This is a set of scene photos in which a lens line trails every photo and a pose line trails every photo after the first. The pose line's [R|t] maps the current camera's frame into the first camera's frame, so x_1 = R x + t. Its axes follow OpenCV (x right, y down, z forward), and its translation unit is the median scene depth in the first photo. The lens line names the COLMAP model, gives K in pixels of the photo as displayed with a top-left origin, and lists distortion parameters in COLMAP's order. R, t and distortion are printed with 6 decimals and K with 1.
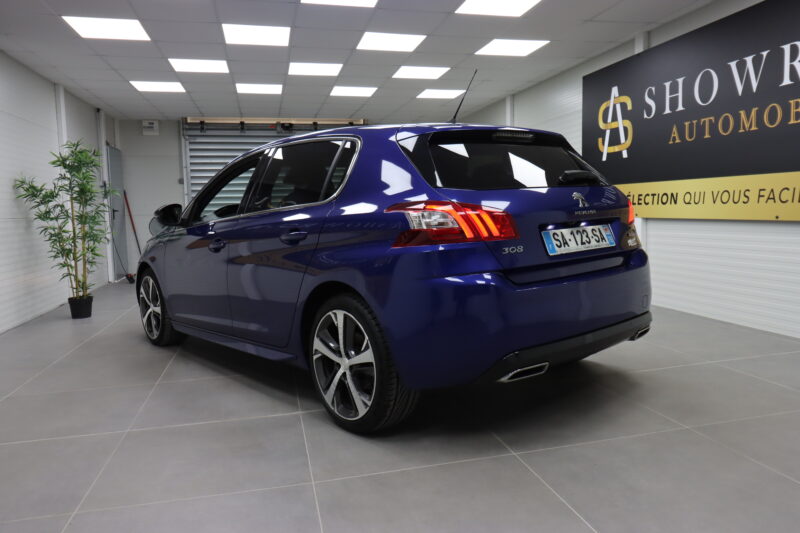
lens RADIAL K [[595.9, 0, 400.0], [0, 595.9, 266.5], [0, 0, 1]] dist [0.003402, 0.006326]
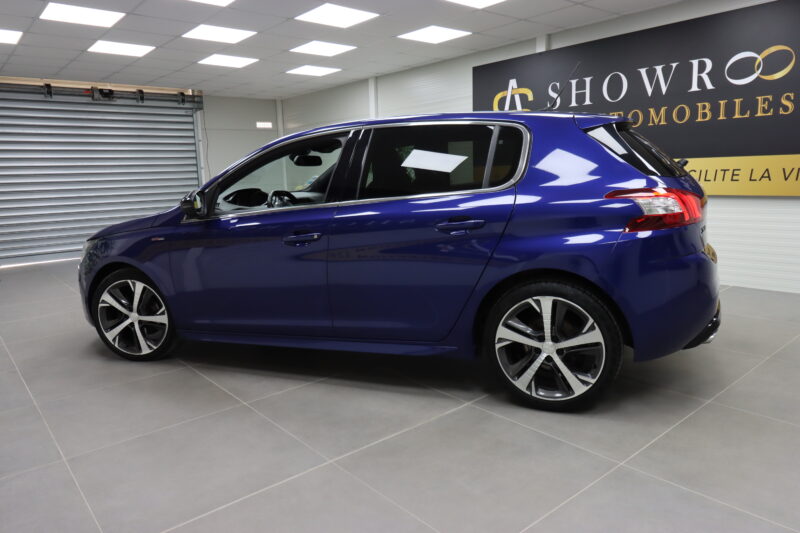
lens RADIAL K [[560.3, 0, 401.7], [0, 560.3, 264.0], [0, 0, 1]] dist [0.008217, 0.000095]
pose [[0.891784, -0.076337, 0.445976, -0.461847], [0.054110, 0.996584, 0.062384, -0.034134], [-0.449215, -0.031502, 0.892868, 0.160346]]
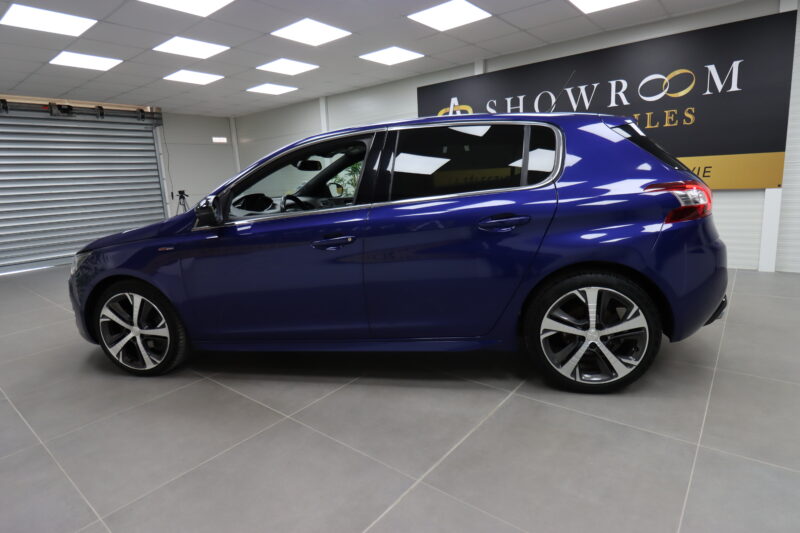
lens RADIAL K [[437.2, 0, 403.8], [0, 437.2, 260.9], [0, 0, 1]] dist [0.000610, -0.003781]
pose [[0.788469, -0.130252, 0.601125, -0.516615], [0.091384, 0.991281, 0.094927, -0.048858], [-0.608248, -0.019914, 0.793497, 0.362991]]
